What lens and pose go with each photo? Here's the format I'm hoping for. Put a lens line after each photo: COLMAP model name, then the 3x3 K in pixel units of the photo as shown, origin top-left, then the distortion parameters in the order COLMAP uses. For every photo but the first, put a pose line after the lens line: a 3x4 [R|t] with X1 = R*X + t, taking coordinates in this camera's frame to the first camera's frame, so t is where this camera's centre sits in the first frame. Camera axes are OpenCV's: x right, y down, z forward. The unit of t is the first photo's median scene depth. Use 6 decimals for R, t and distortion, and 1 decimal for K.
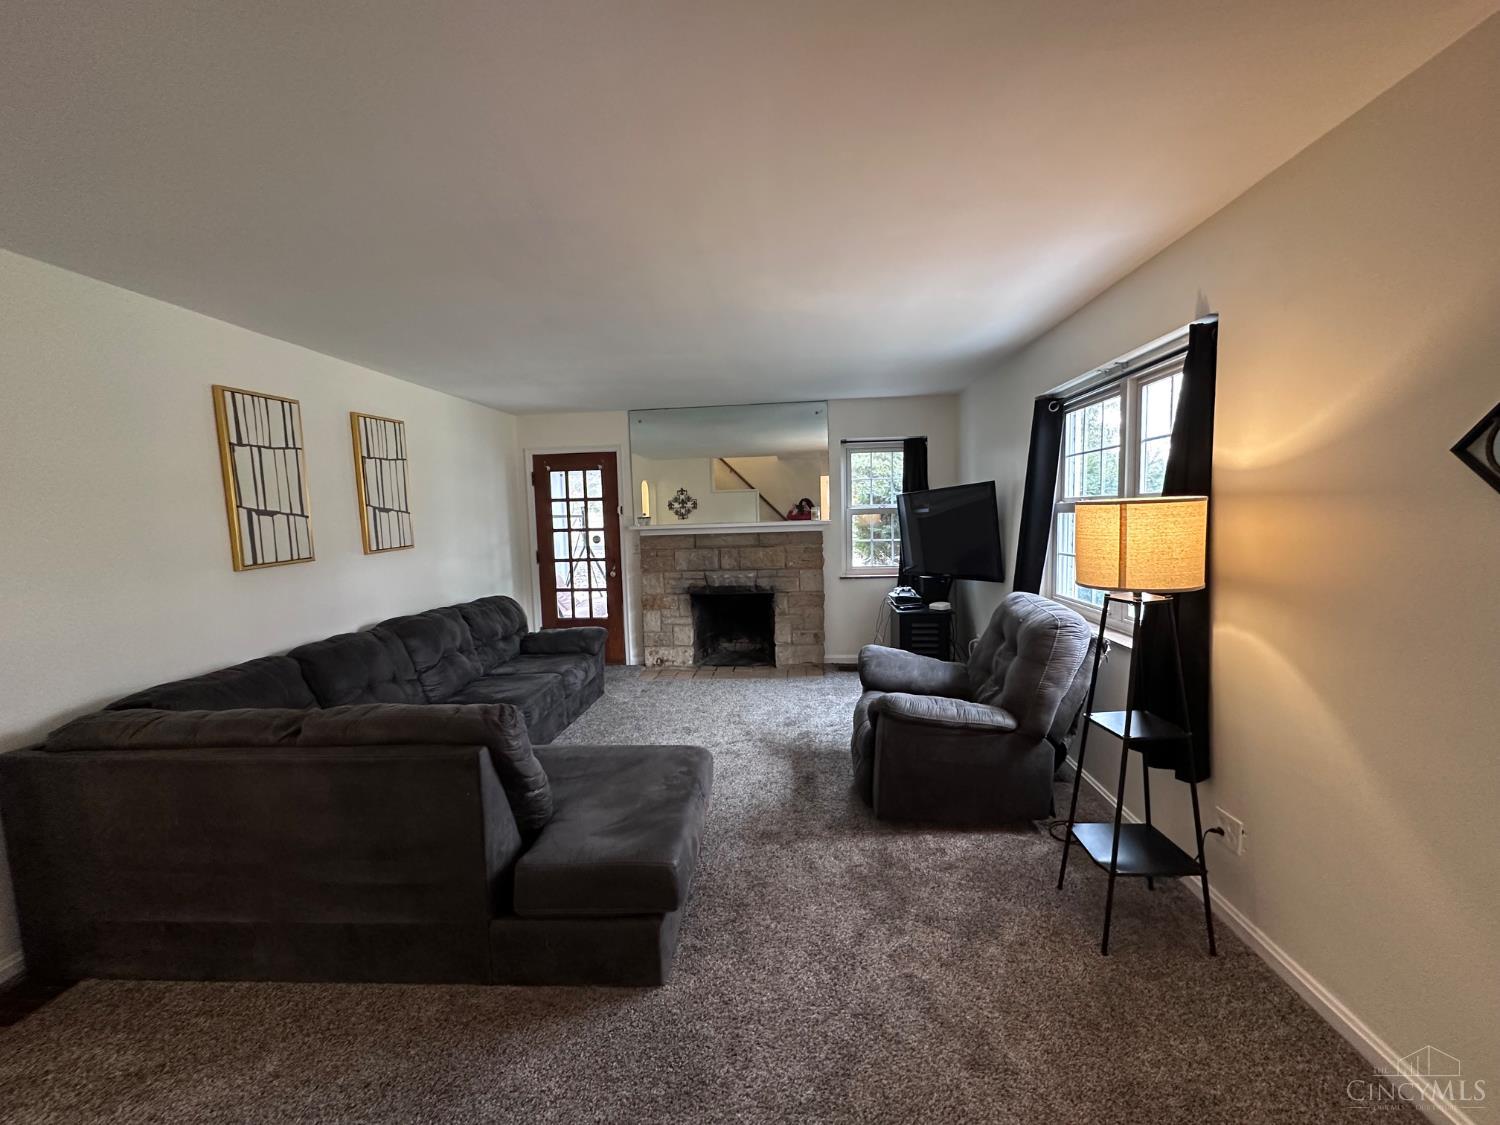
lens RADIAL K [[600.4, 0, 753.6], [0, 600.4, 562.4], [0, 0, 1]] dist [-0.003402, 0.000227]
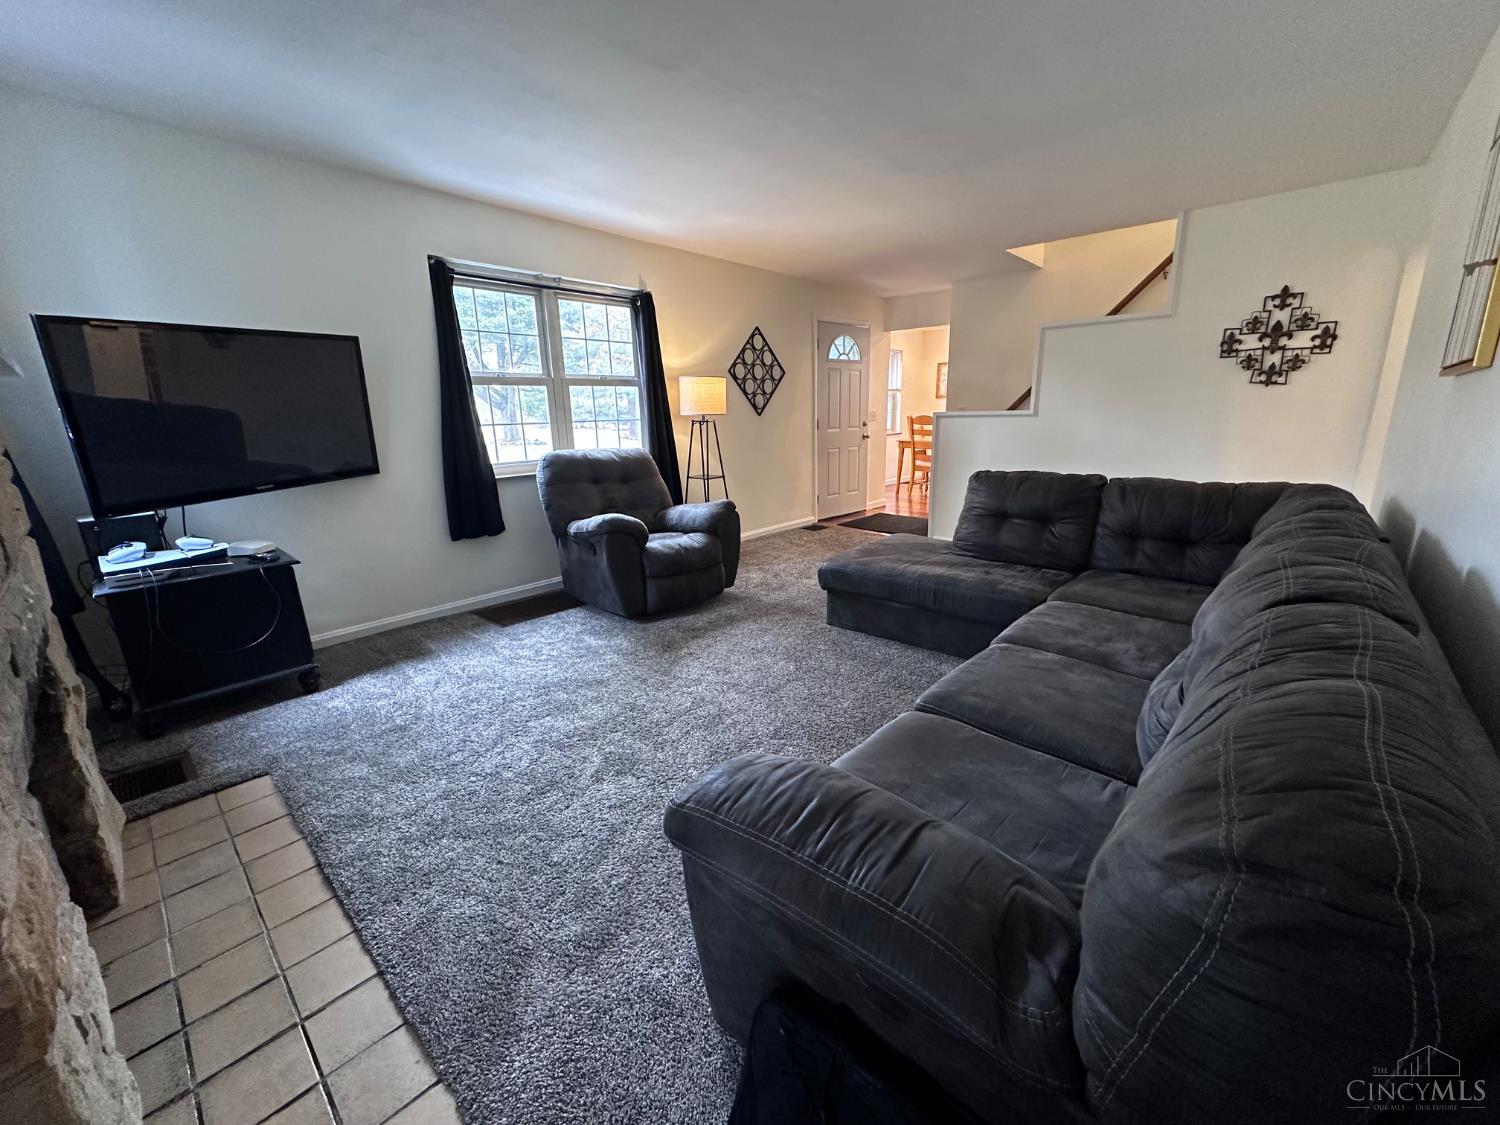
lens RADIAL K [[600.4, 0, 751.7], [0, 600.4, 556.6], [0, 0, 1]] dist [-0.003402, 0.000227]
pose [[-0.792403, -0.111889, 0.599648, -0.352827], [0.087831, 0.951862, 0.293673, -0.038509], [-0.603642, 0.285375, -0.744431, 1.001736]]
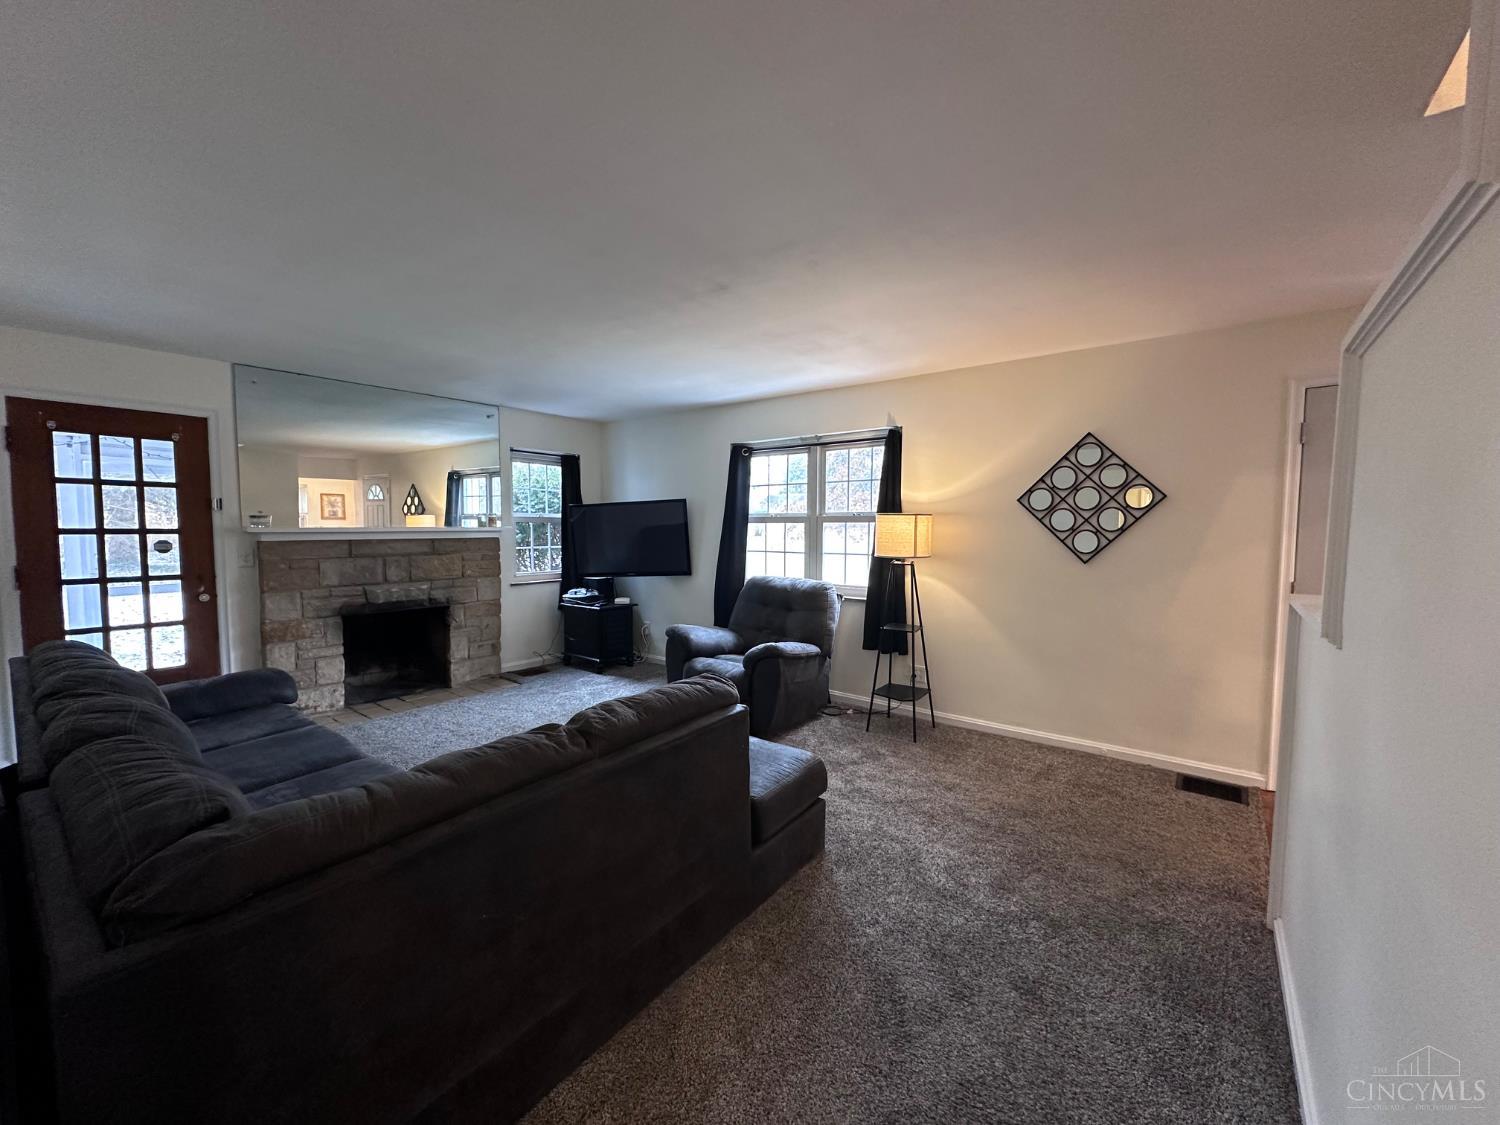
lens RADIAL K [[600.4, 0, 752.1], [0, 600.4, 563.5], [0, 0, 1]] dist [-0.003402, 0.000227]
pose [[0.547622, -0.021934, 0.836438, -0.472157], [0.052402, 0.998593, -0.008121, 0.019170], [-0.835083, 0.048279, 0.548001, 0.118634]]
